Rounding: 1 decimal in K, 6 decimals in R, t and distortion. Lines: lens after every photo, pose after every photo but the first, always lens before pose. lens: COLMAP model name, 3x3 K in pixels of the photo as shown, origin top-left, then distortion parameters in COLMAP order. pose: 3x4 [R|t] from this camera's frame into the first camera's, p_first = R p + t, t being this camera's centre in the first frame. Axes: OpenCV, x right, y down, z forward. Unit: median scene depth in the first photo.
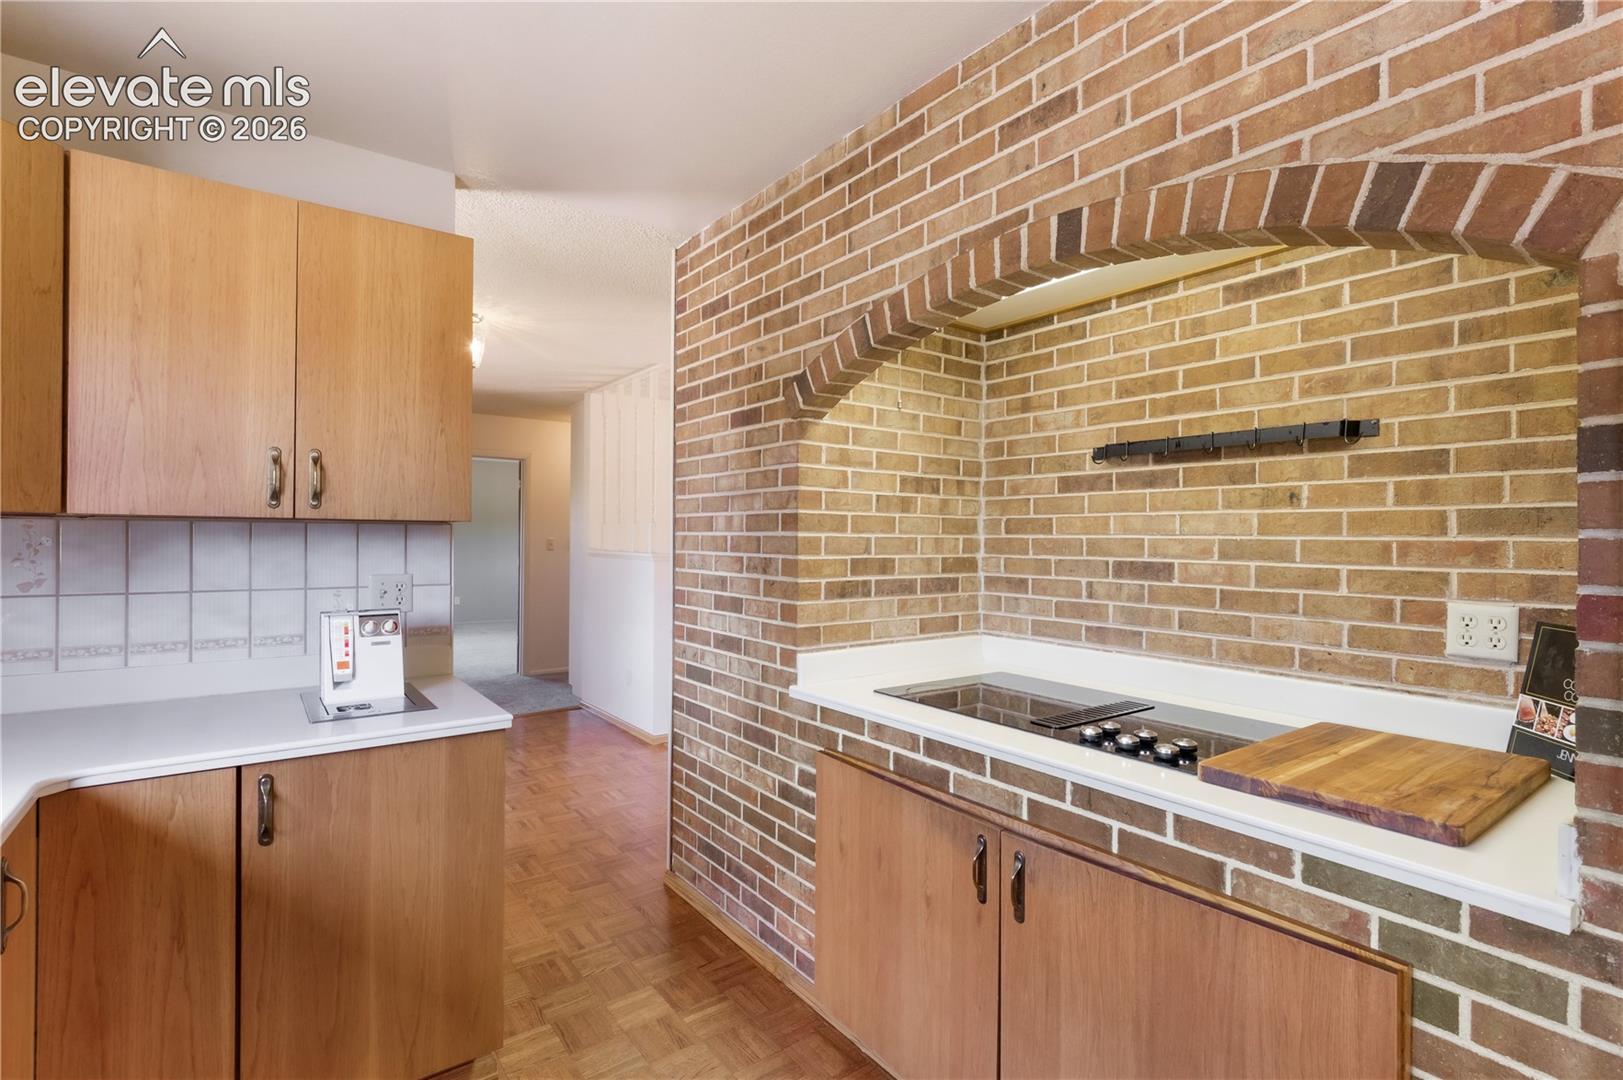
lens RADIAL K [[750.0, 0, 776.5], [0, 750.0, 541.7], [0, 0, 1]] dist [-0.004111, -0.001031]
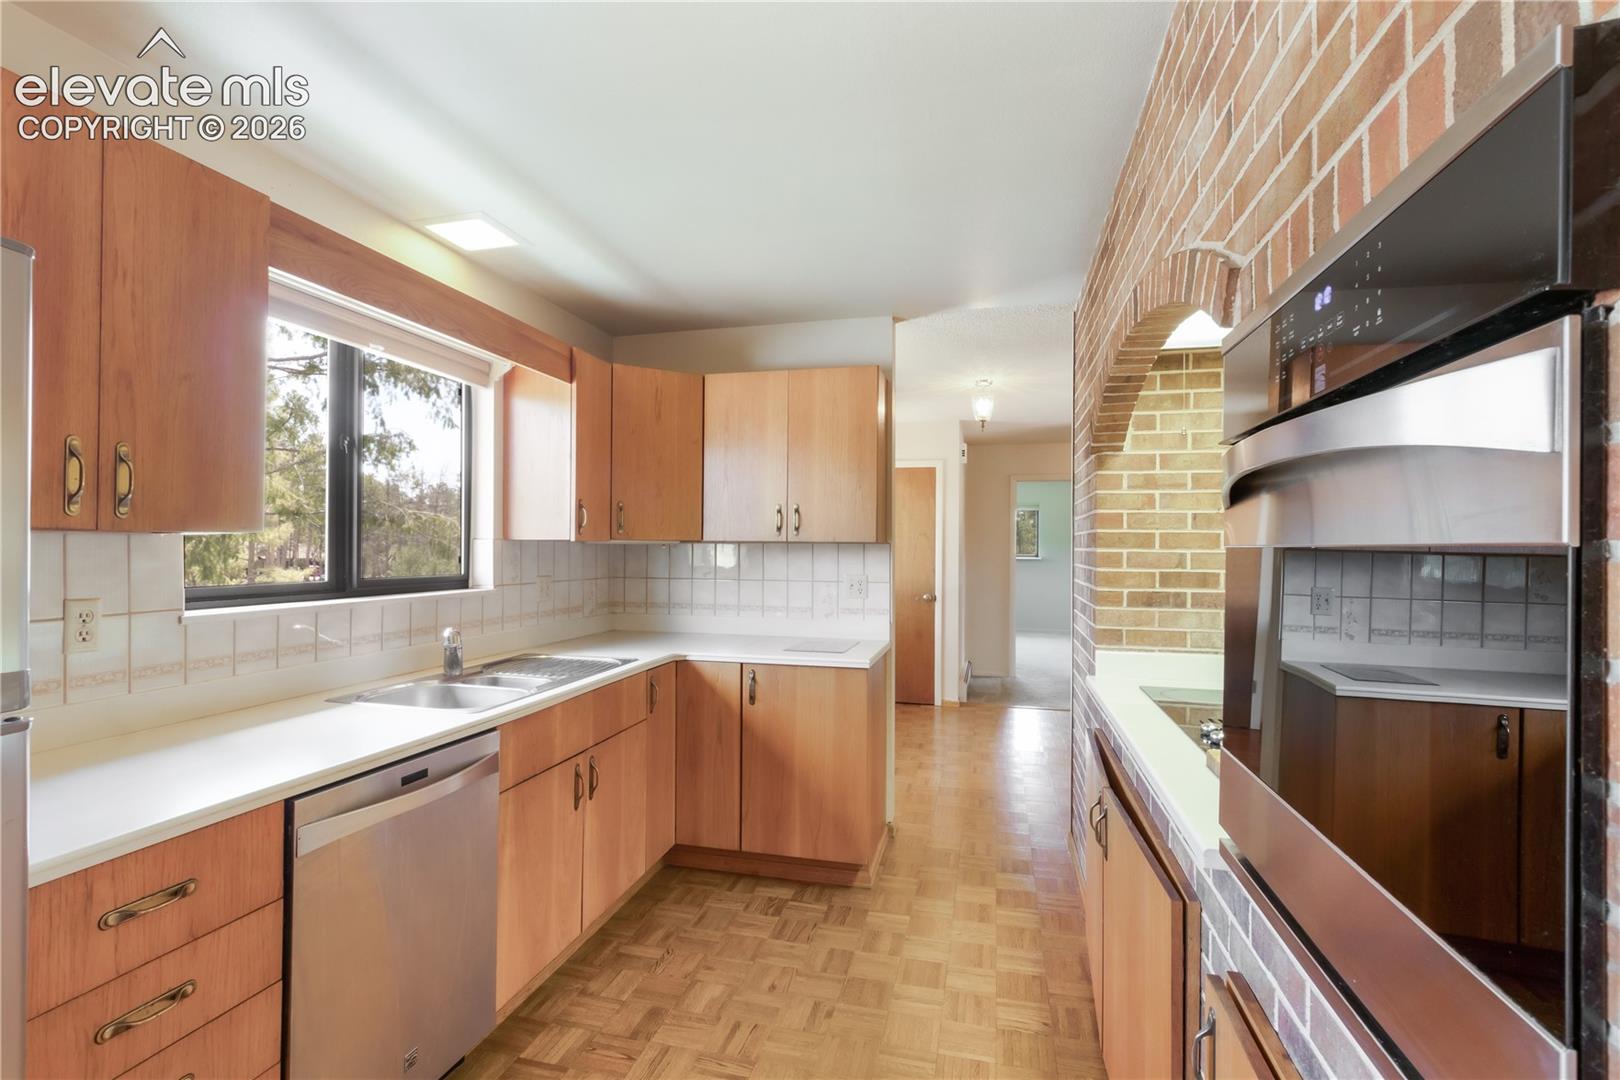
lens RADIAL K [[748.6, 0, 772.0], [0, 748.6, 546.7], [0, 0, 1]] dist [-0.004111, -0.001031]
pose [[0.619160, -0.003139, -0.785258, 0.526171], [-0.003746, 0.999969, -0.006950, -0.004190], [0.785256, 0.007245, 0.619129, -0.118839]]
